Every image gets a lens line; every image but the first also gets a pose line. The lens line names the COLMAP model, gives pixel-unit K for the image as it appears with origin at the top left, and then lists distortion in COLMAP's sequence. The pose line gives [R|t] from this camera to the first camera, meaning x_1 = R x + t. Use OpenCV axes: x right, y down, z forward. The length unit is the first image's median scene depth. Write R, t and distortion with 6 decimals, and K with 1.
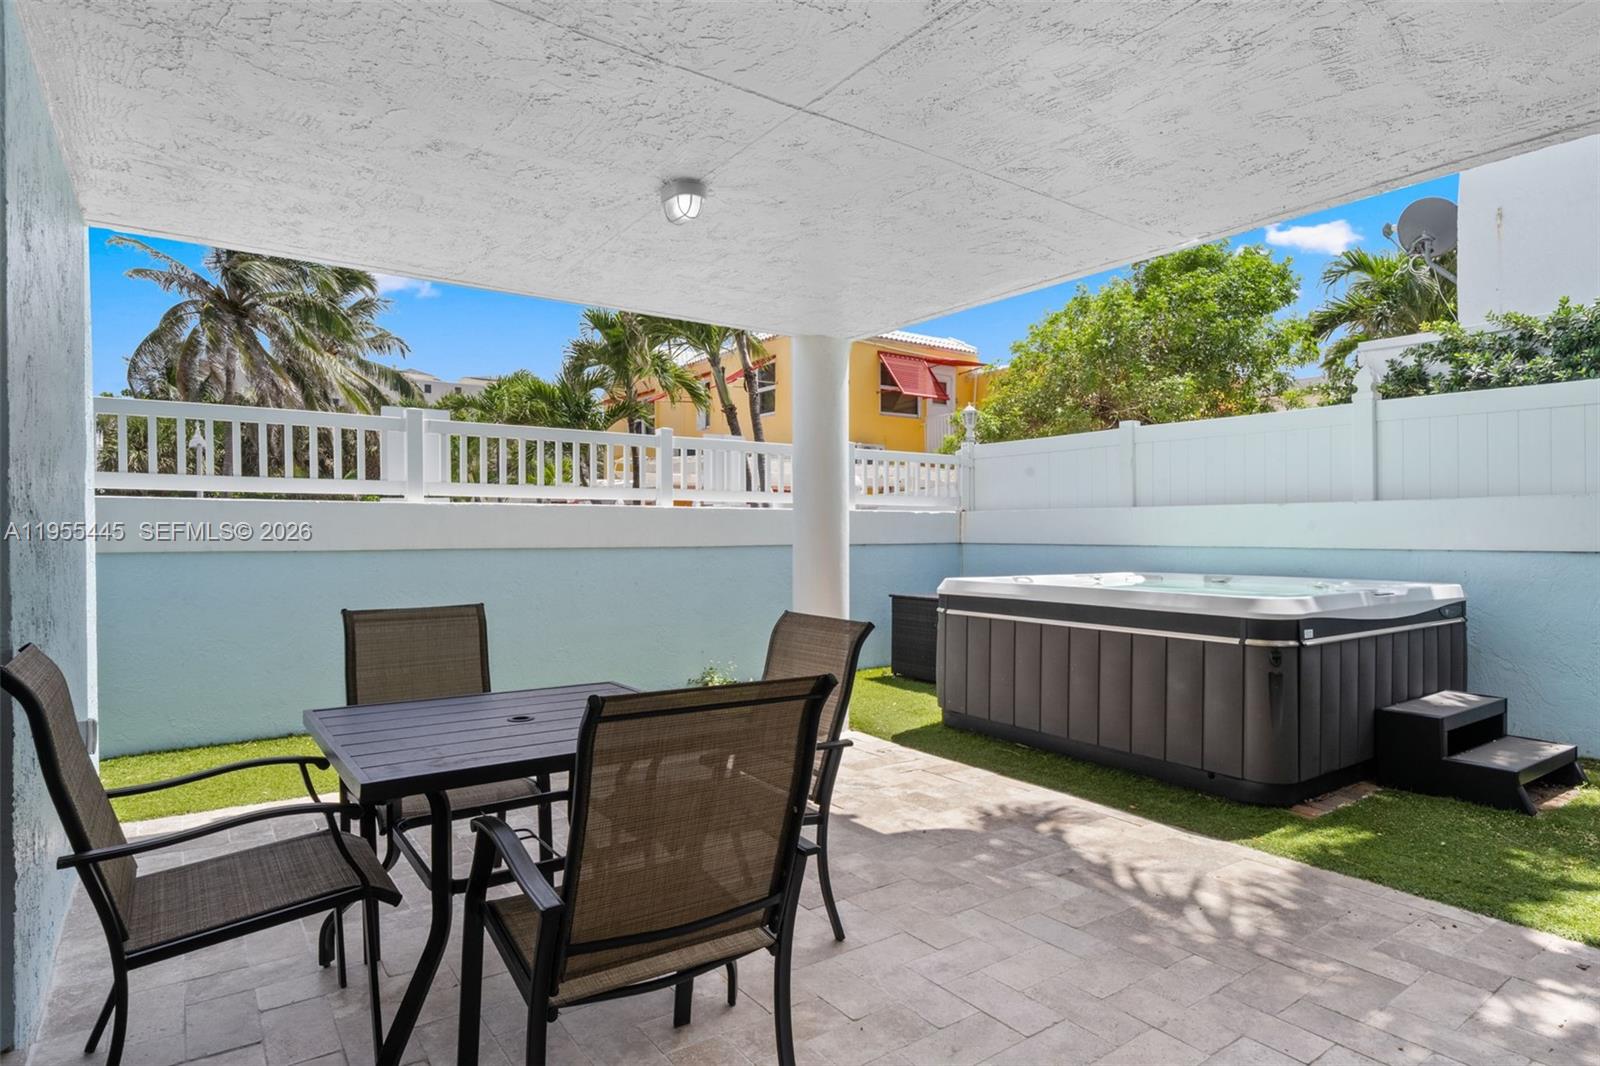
lens RADIAL K [[911.1, 0, 800.0], [0, 911.1, 533.0], [0, 0, 1]] dist [0.000770, 0.000544]
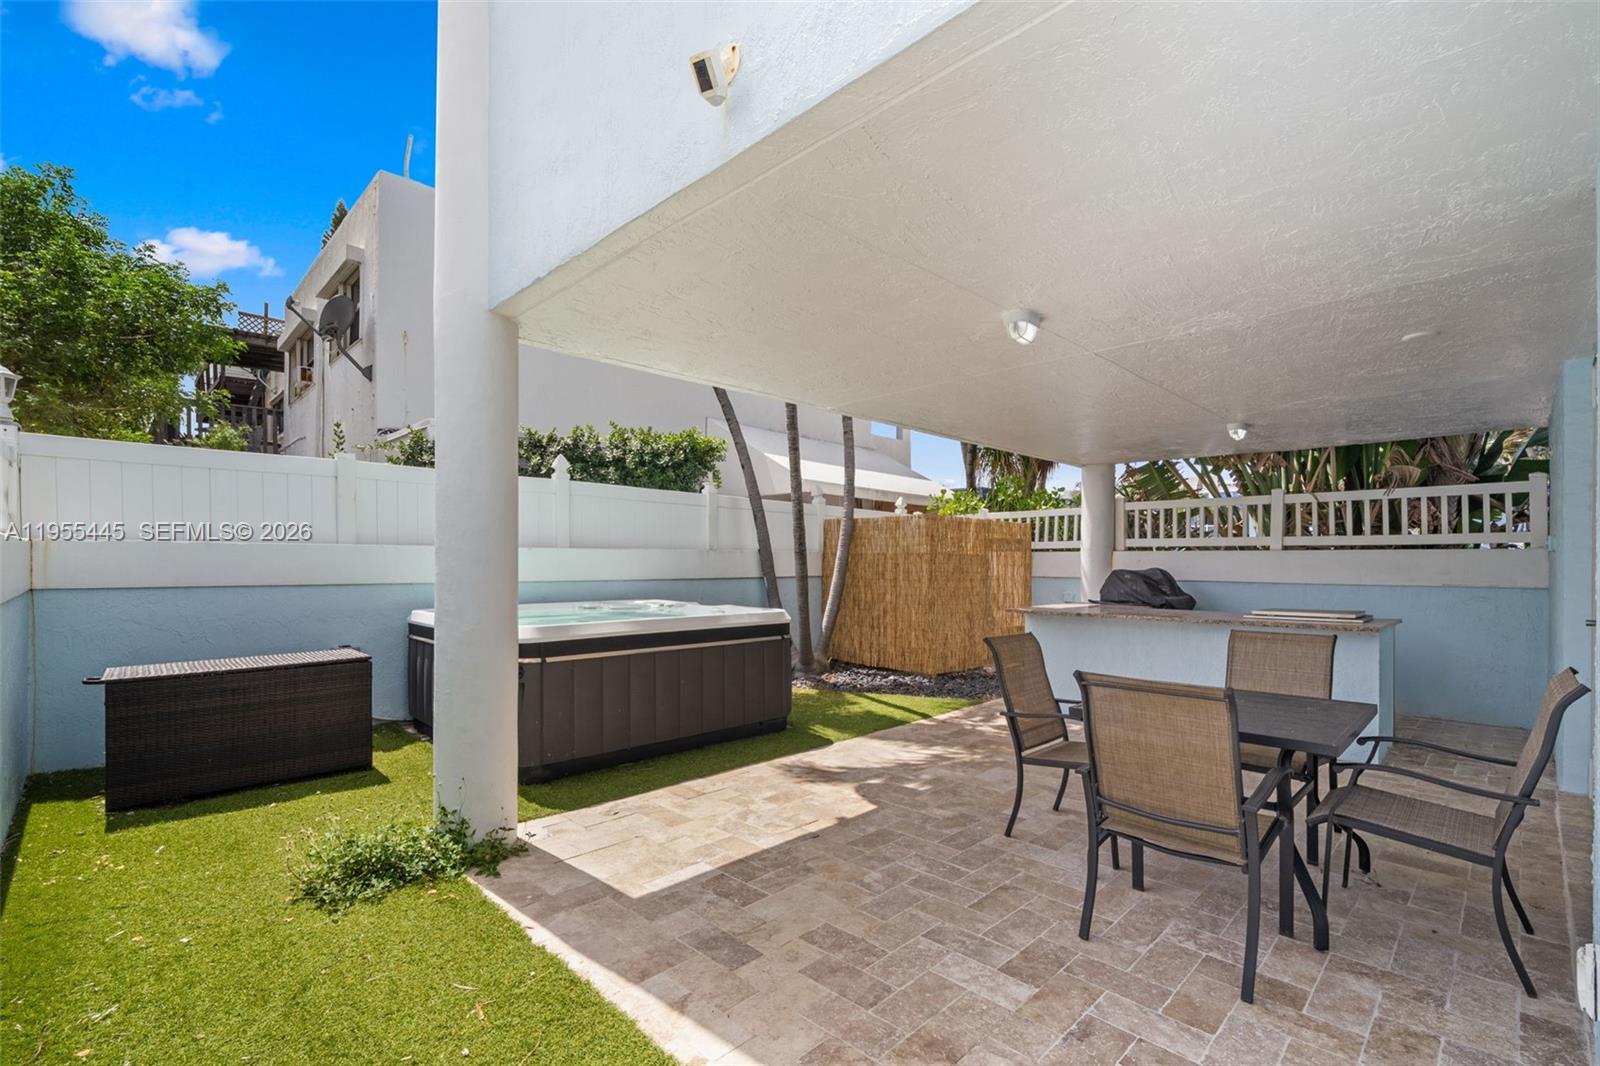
lens RADIAL K [[714.3, 0, 798.2], [0, 714.3, 562.9], [0, 0, 1]] dist [0.000627, 0.000027]
pose [[-0.150724, 0.000085, 0.988576, -0.945336], [0.005613, 0.999984, 0.000770, -0.016873], [-0.988560, 0.005665, -0.150722, 1.345450]]
